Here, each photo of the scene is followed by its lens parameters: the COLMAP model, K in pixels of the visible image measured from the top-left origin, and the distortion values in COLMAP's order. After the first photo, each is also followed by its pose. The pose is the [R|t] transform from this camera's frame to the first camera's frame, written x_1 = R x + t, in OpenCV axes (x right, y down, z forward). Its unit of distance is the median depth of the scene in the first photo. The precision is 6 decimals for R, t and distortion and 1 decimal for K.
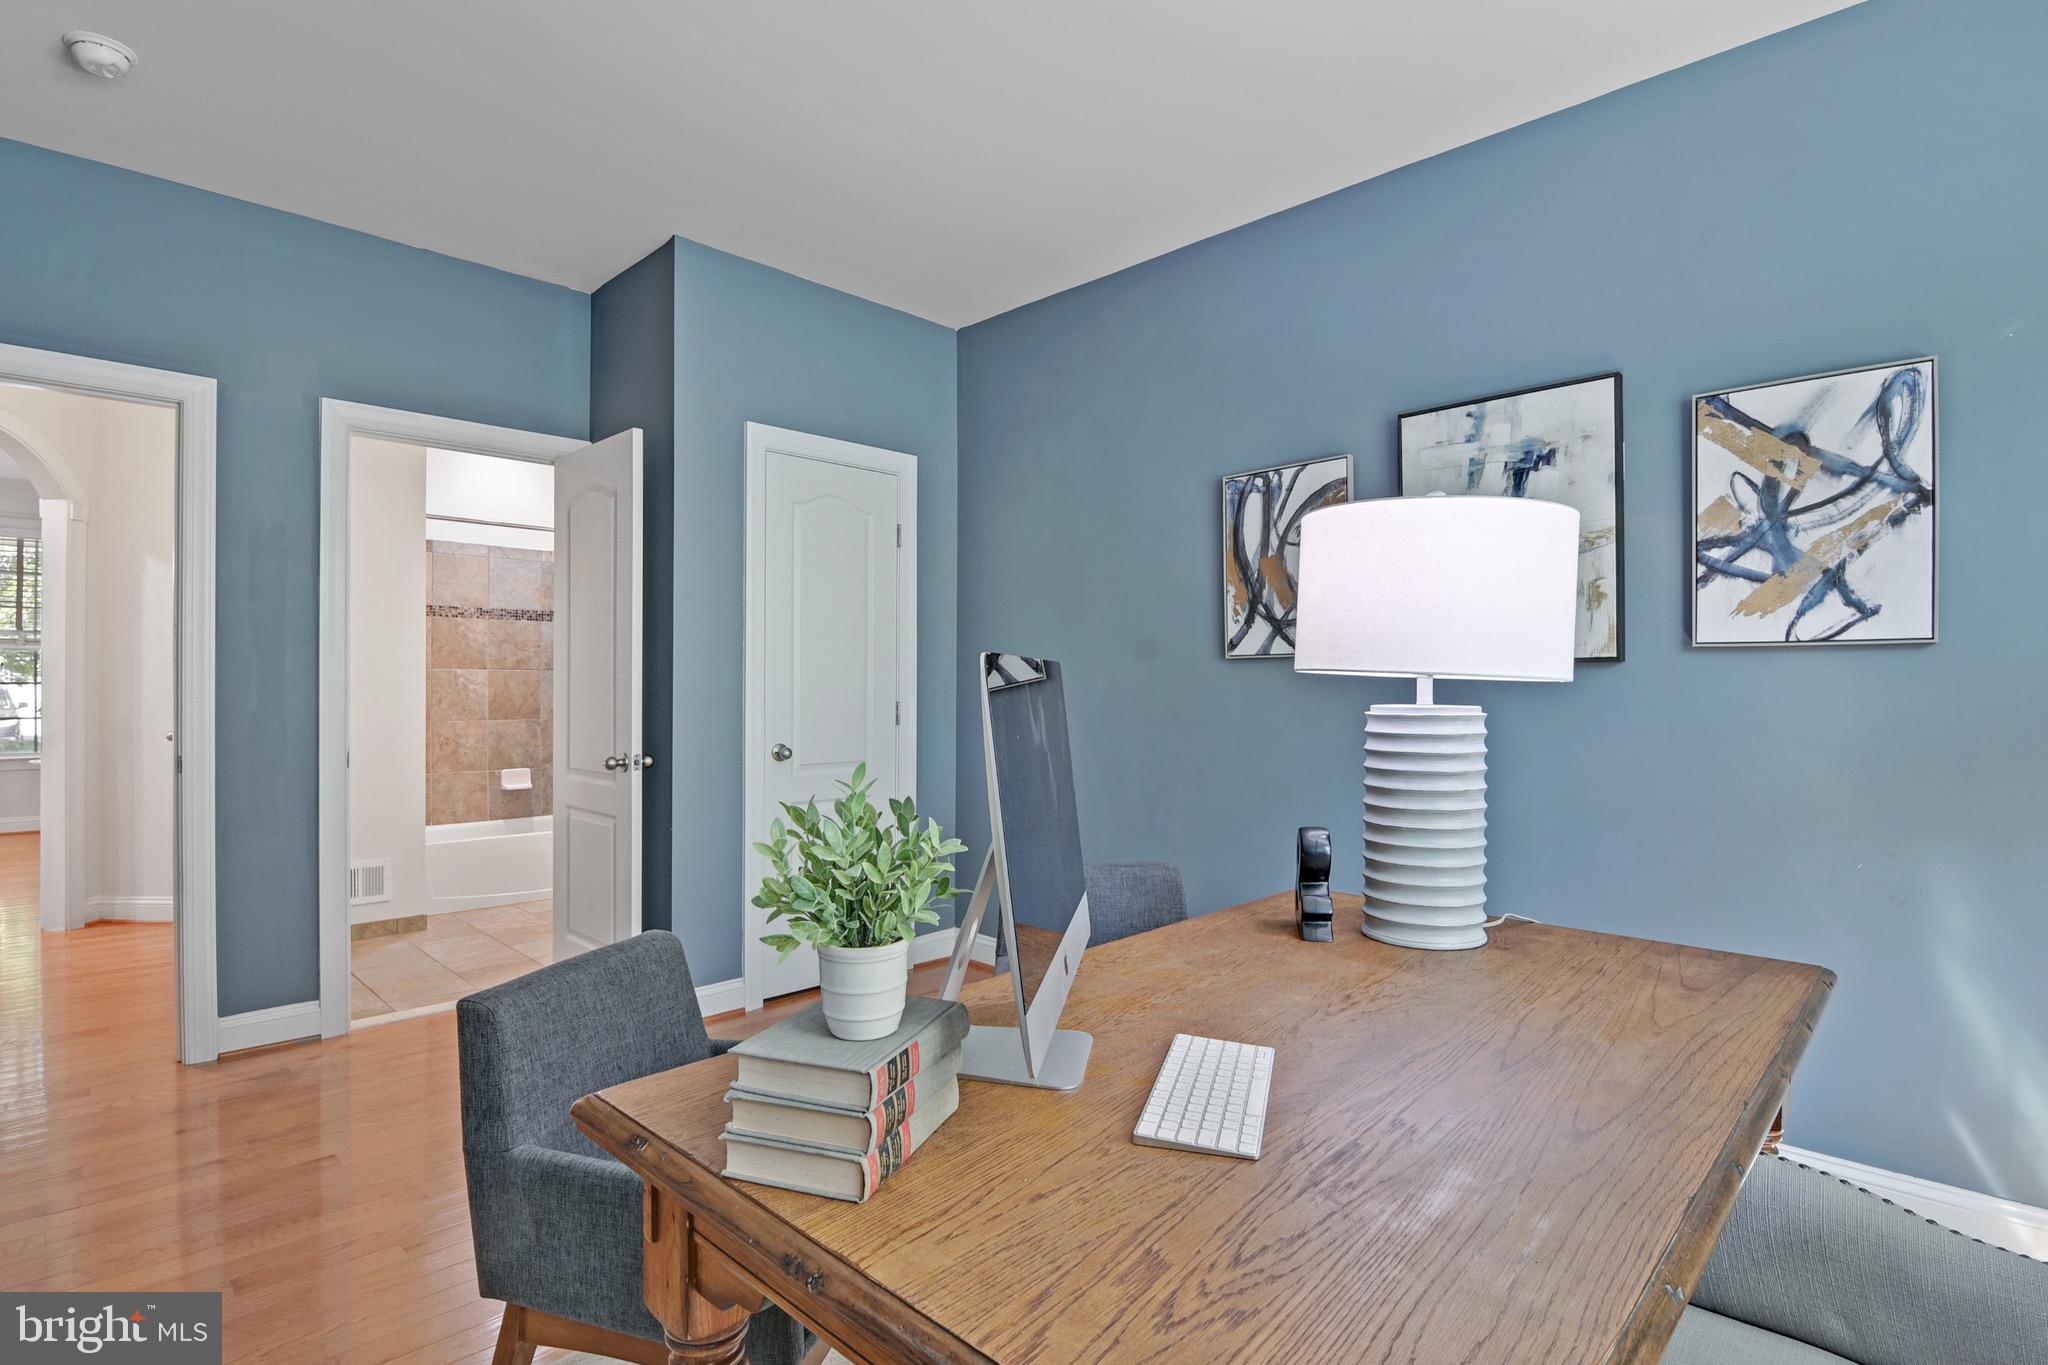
lens RADIAL K [[999.5, 0, 1039.4], [0, 999.5, 675.8], [0, 0, 1]] dist [-0.000707, -0.009392]
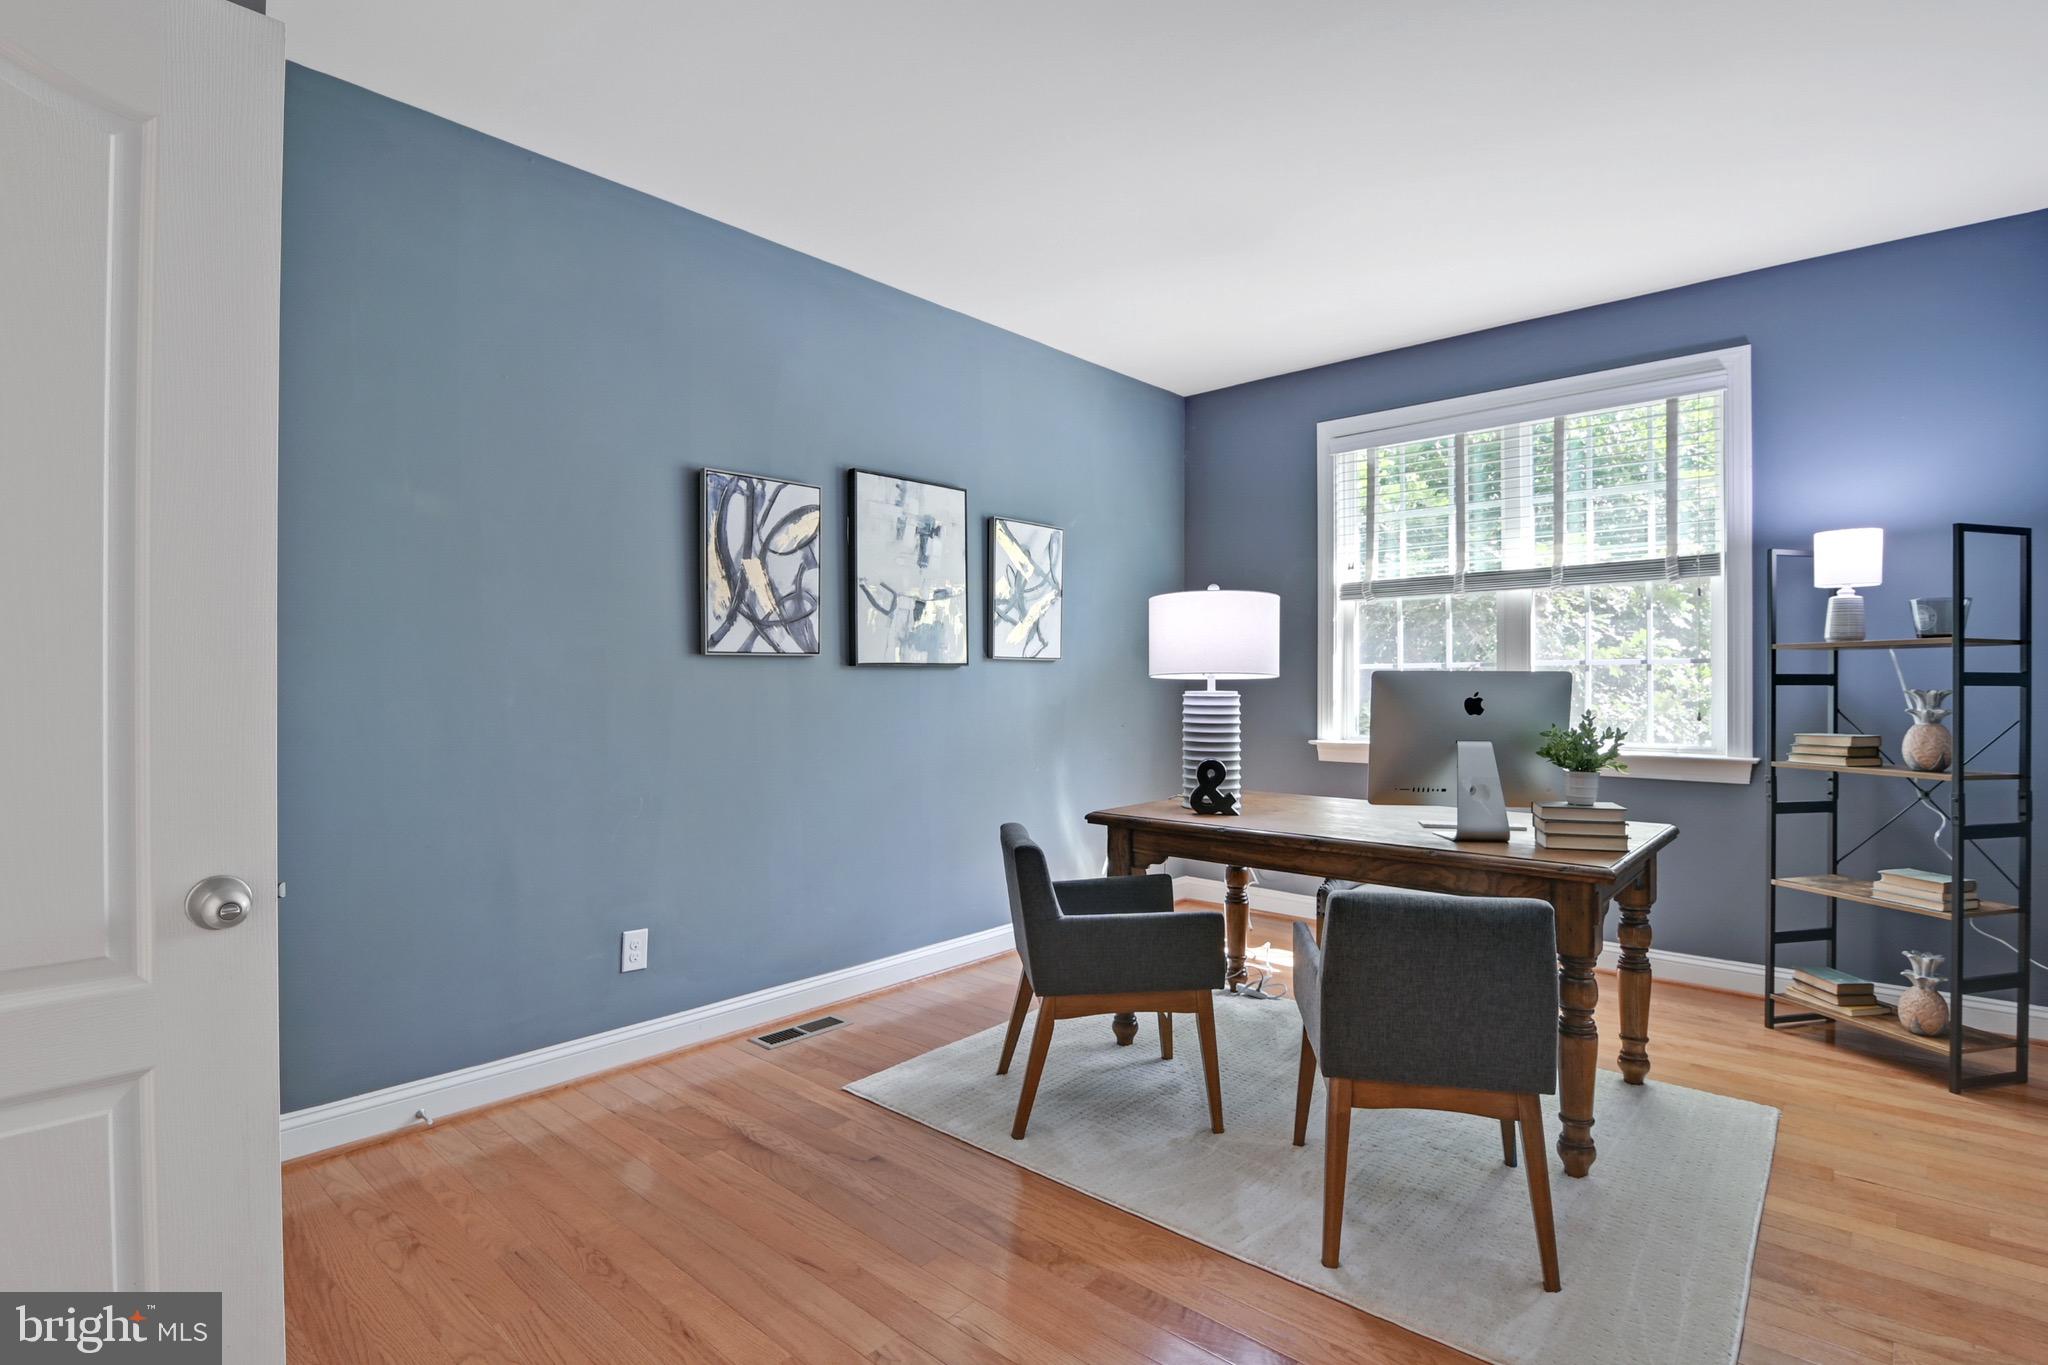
lens RADIAL K [[999.5, 0, 1039.4], [0, 999.5, 675.8], [0, 0, 1]] dist [-0.000707, -0.009392]
pose [[-0.048897, -0.000324, 0.998804, -0.841582], [-0.009160, 0.999958, -0.000124, 0.000552], [-0.998762, -0.009155, -0.048898, 0.756720]]
